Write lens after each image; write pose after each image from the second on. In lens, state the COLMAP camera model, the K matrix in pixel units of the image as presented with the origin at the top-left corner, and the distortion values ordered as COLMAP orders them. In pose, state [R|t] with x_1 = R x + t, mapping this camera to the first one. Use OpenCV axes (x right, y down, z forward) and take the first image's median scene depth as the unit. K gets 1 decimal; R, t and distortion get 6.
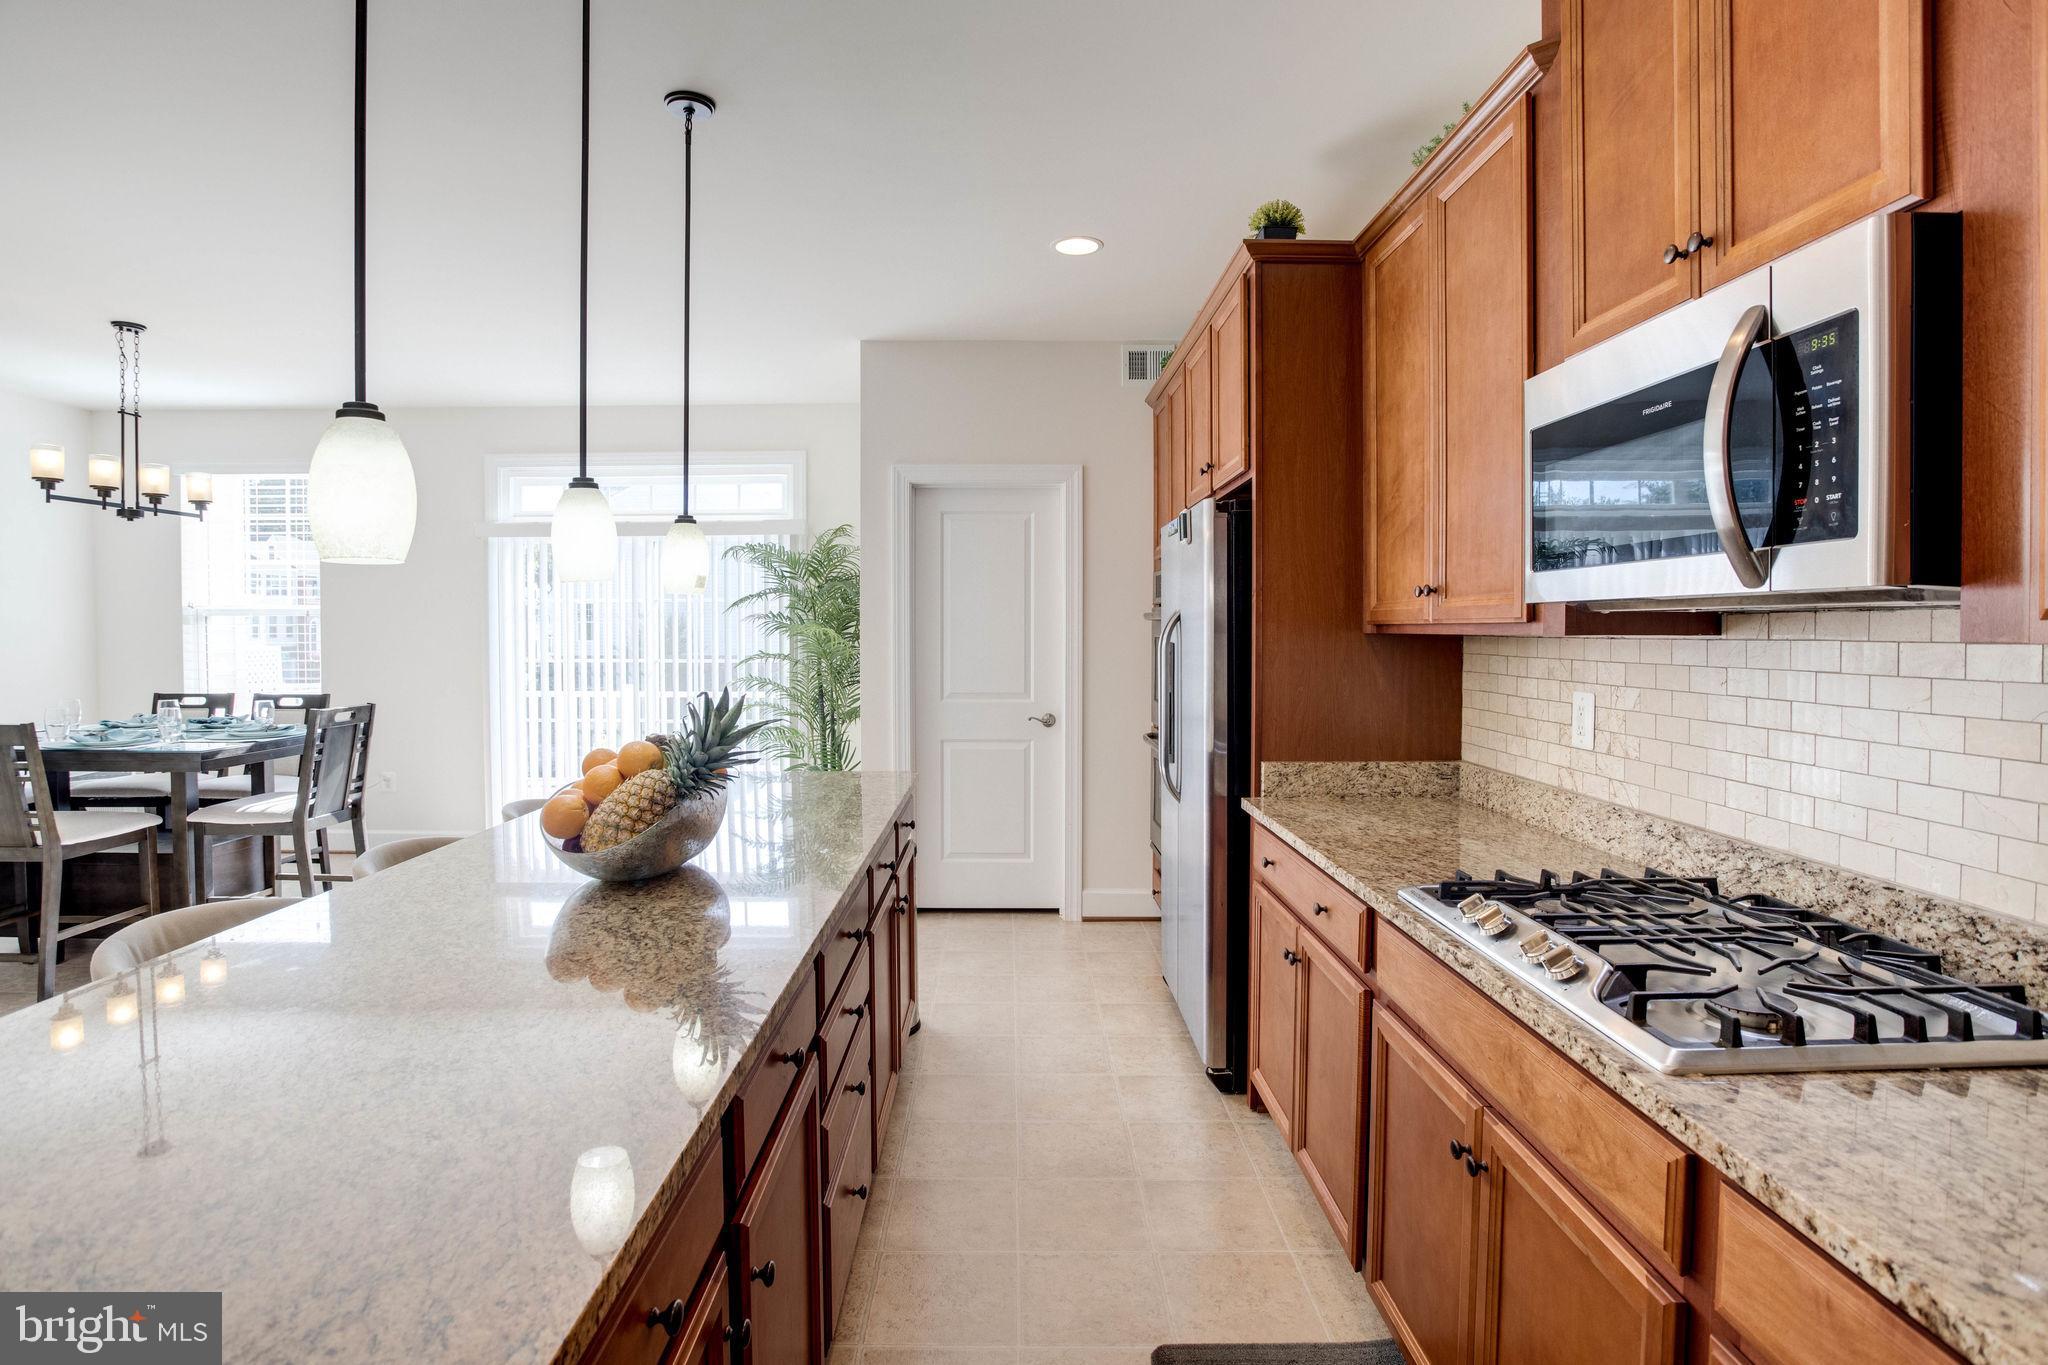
lens RADIAL K [[1023.2, 0, 1010.9], [0, 1023.2, 649.1], [0, 0, 1]] dist [-0.051967, 0.014982]
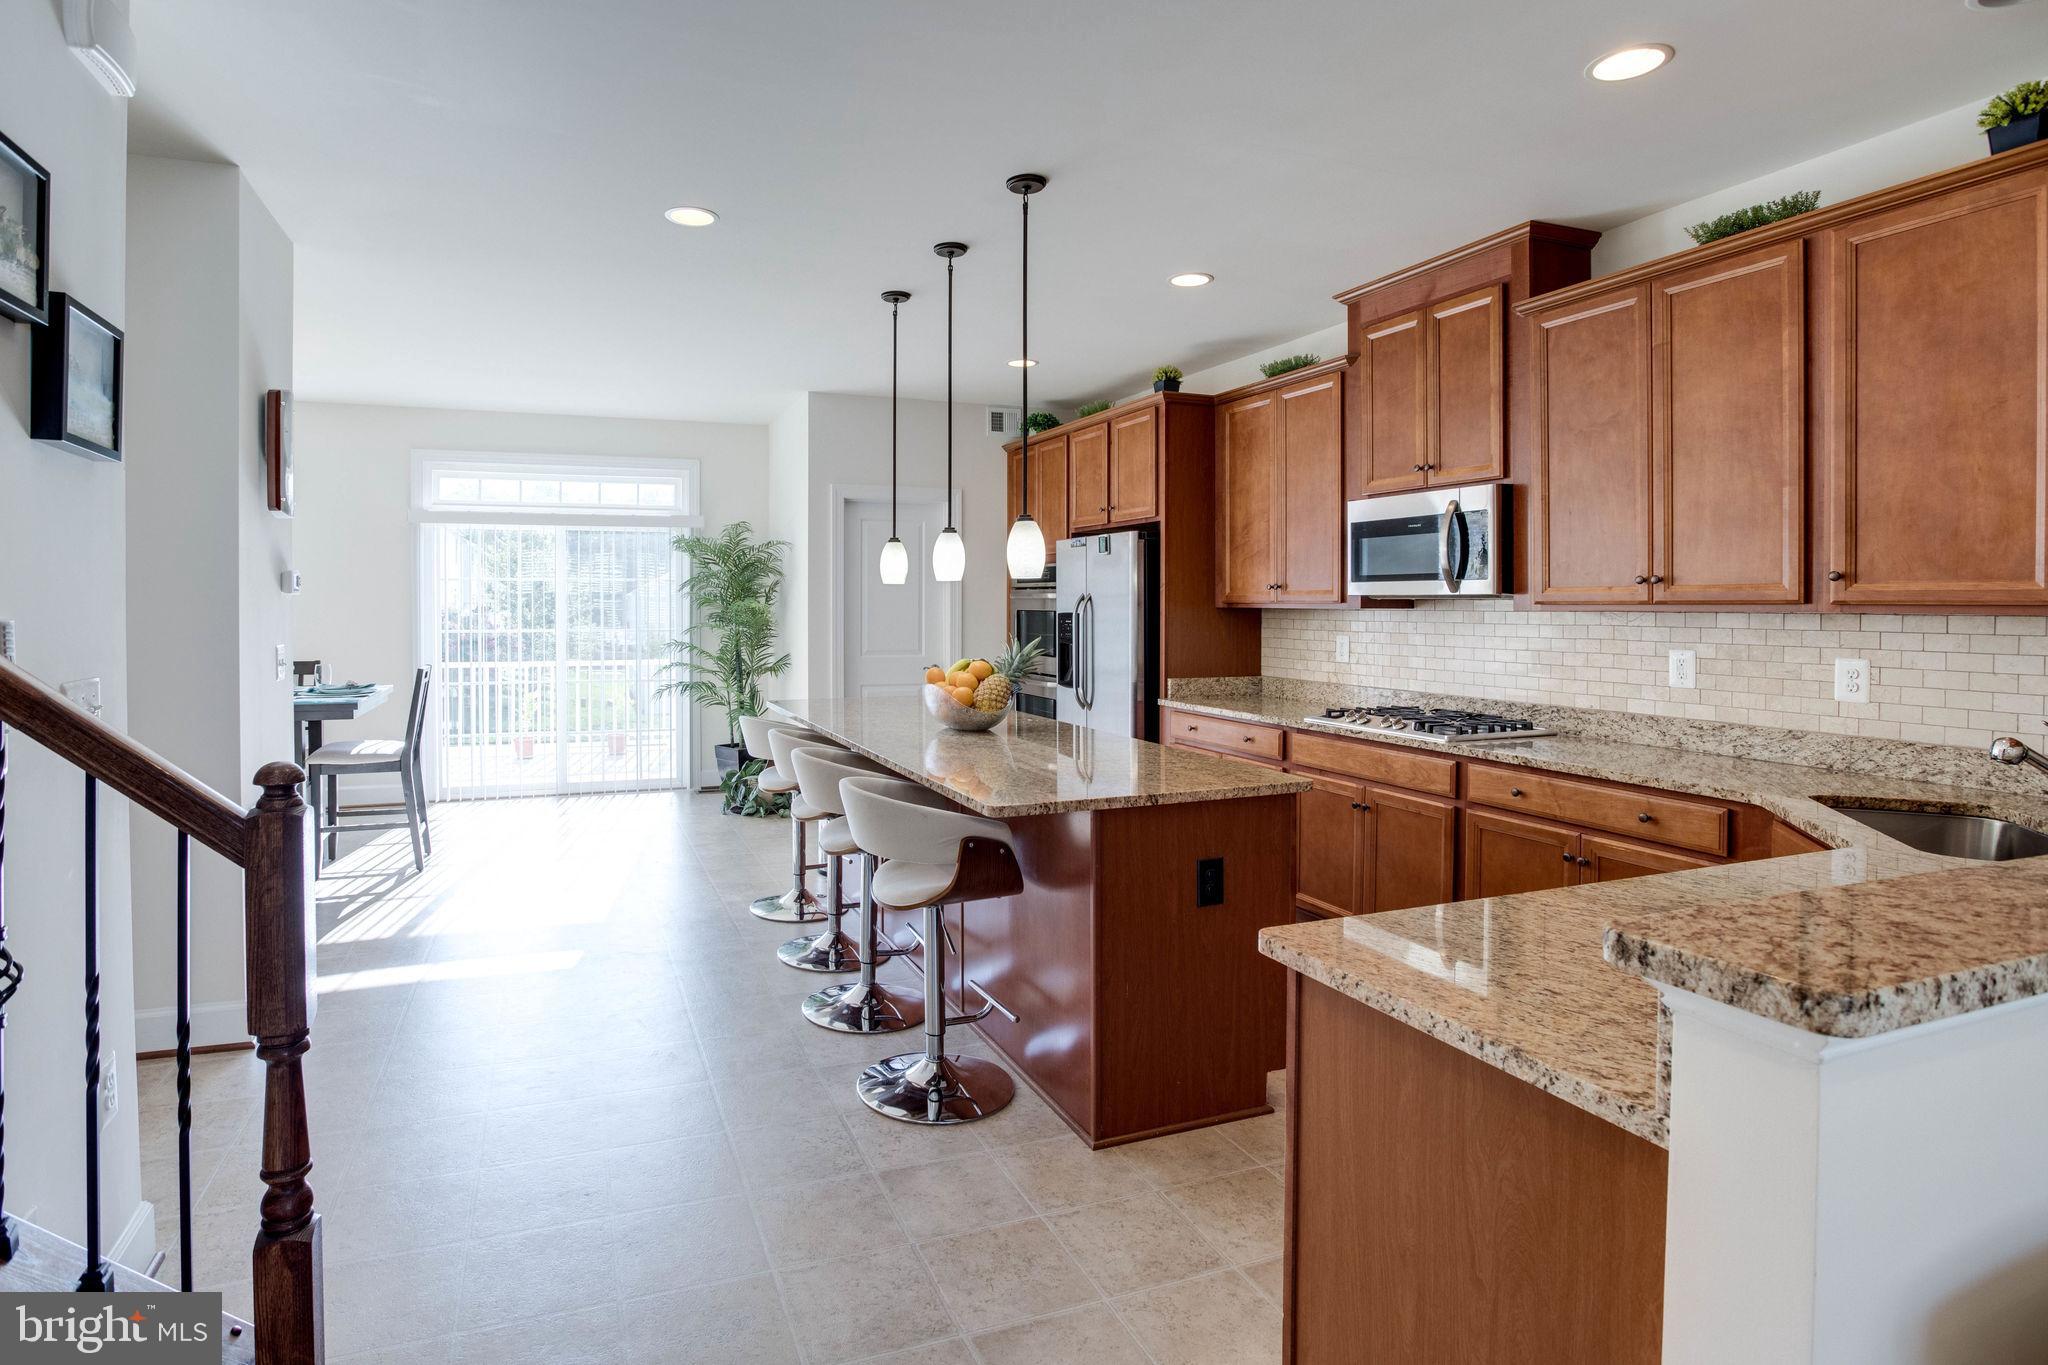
lens RADIAL K [[1052.3, 0, 937.5], [0, 1052.3, 605.5], [0, 0, 1]] dist [-0.037539, 0.012428]
pose [[0.942227, 0.000161, 0.334976, -1.046155], [0.005477, 0.999859, -0.015886, 0.010936], [-0.334932, 0.016803, 0.942093, -0.849388]]
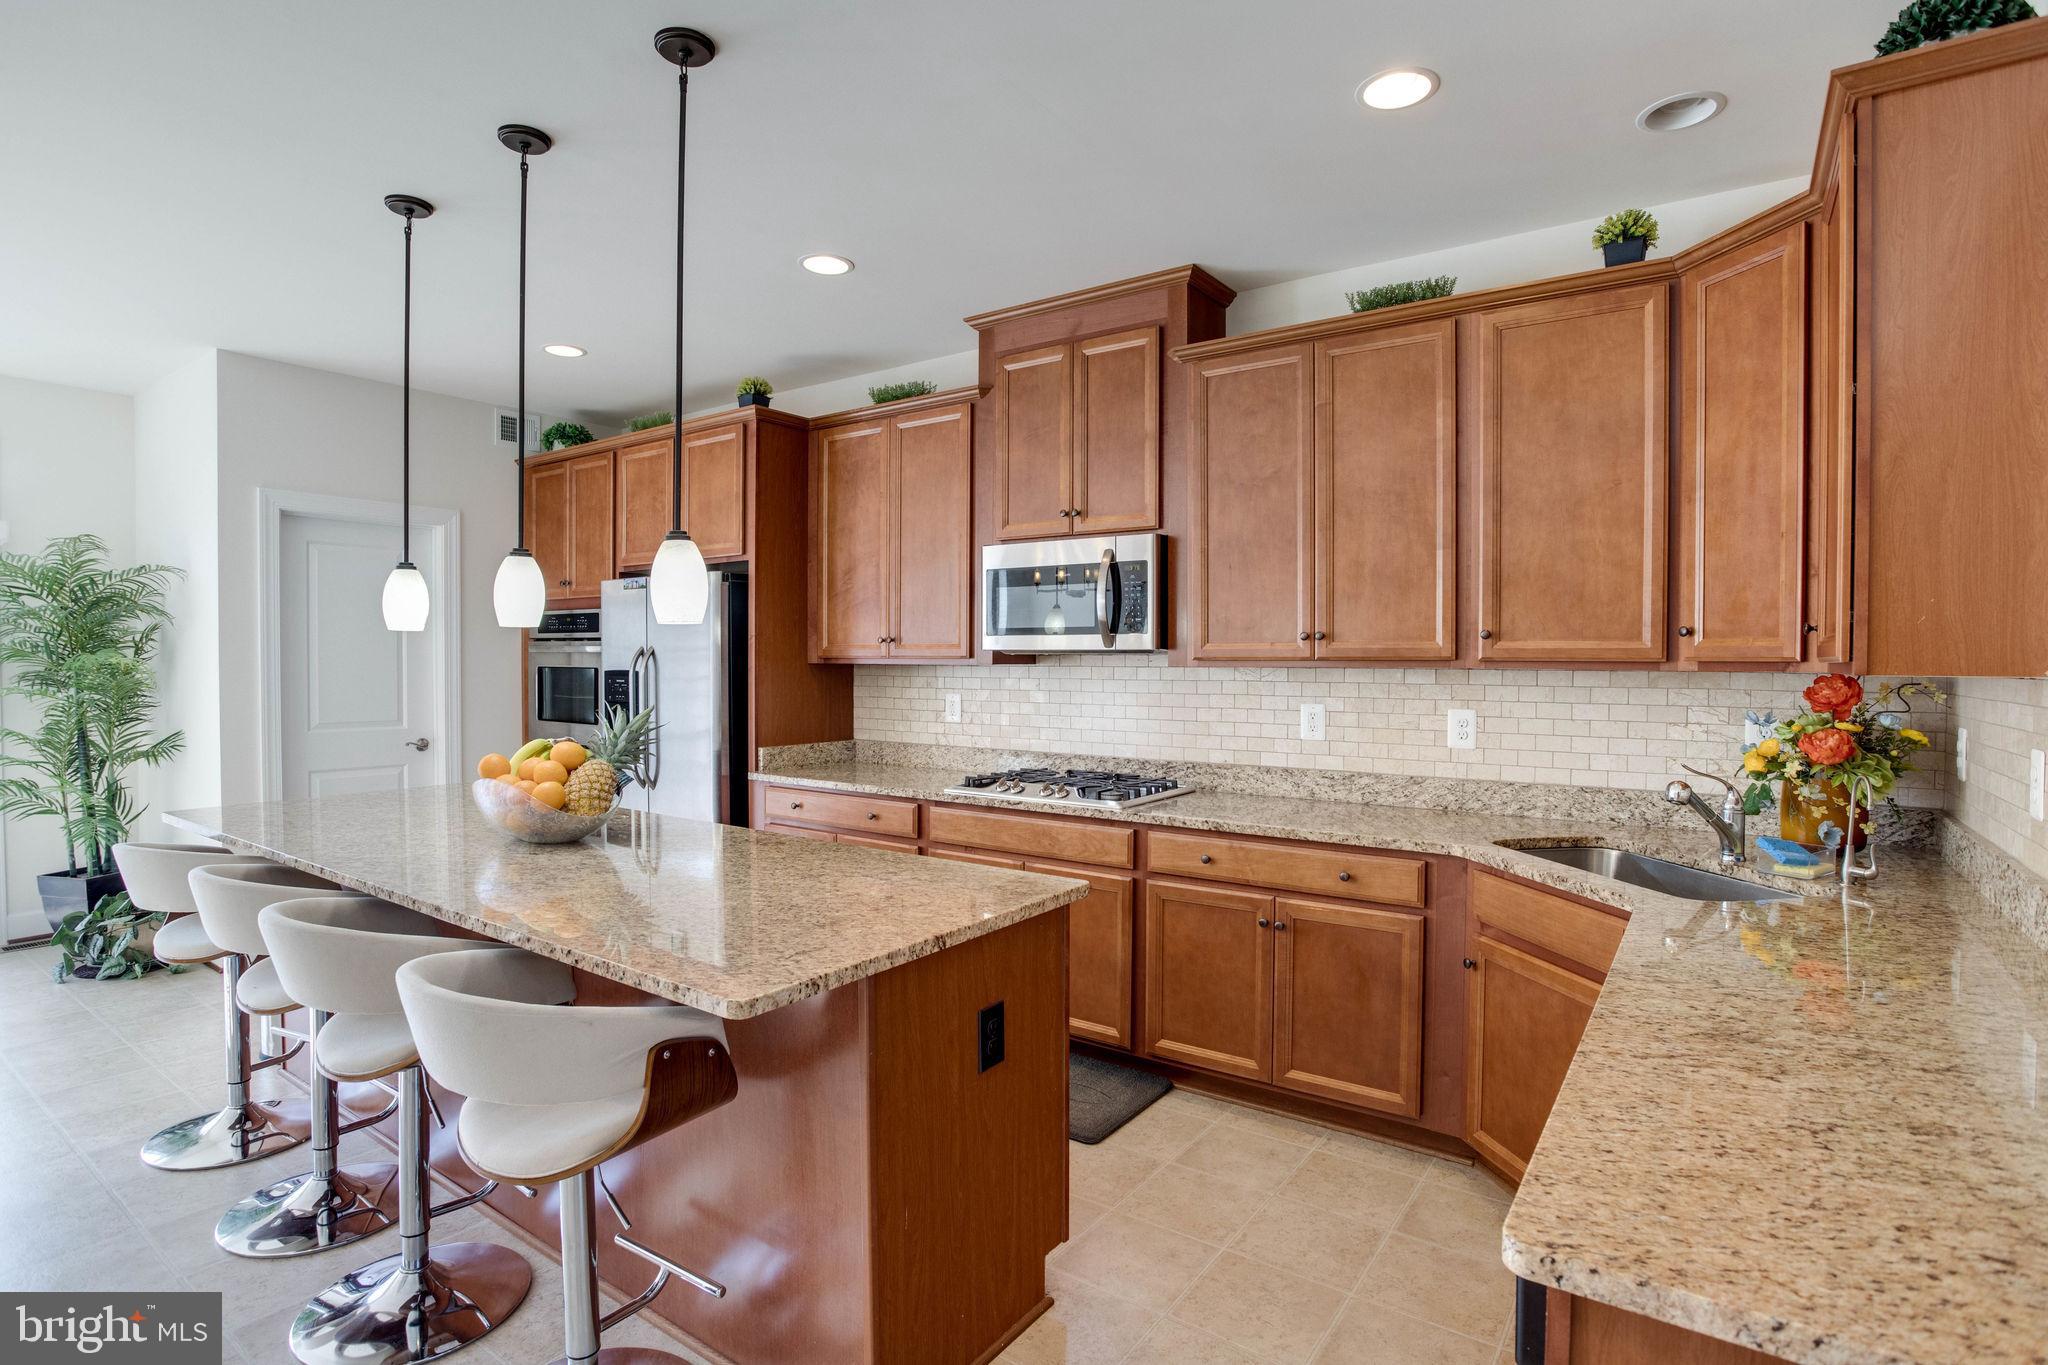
lens RADIAL K [[1023.2, 0, 1025.5], [0, 1023.2, 673.0], [0, 0, 1]] dist [-0.051967, 0.014982]
pose [[0.591364, -0.010549, 0.806336, -1.022598], [0.013415, 0.999905, 0.003243, -0.001284], [-0.806293, 0.008899, 0.591449, -0.308812]]
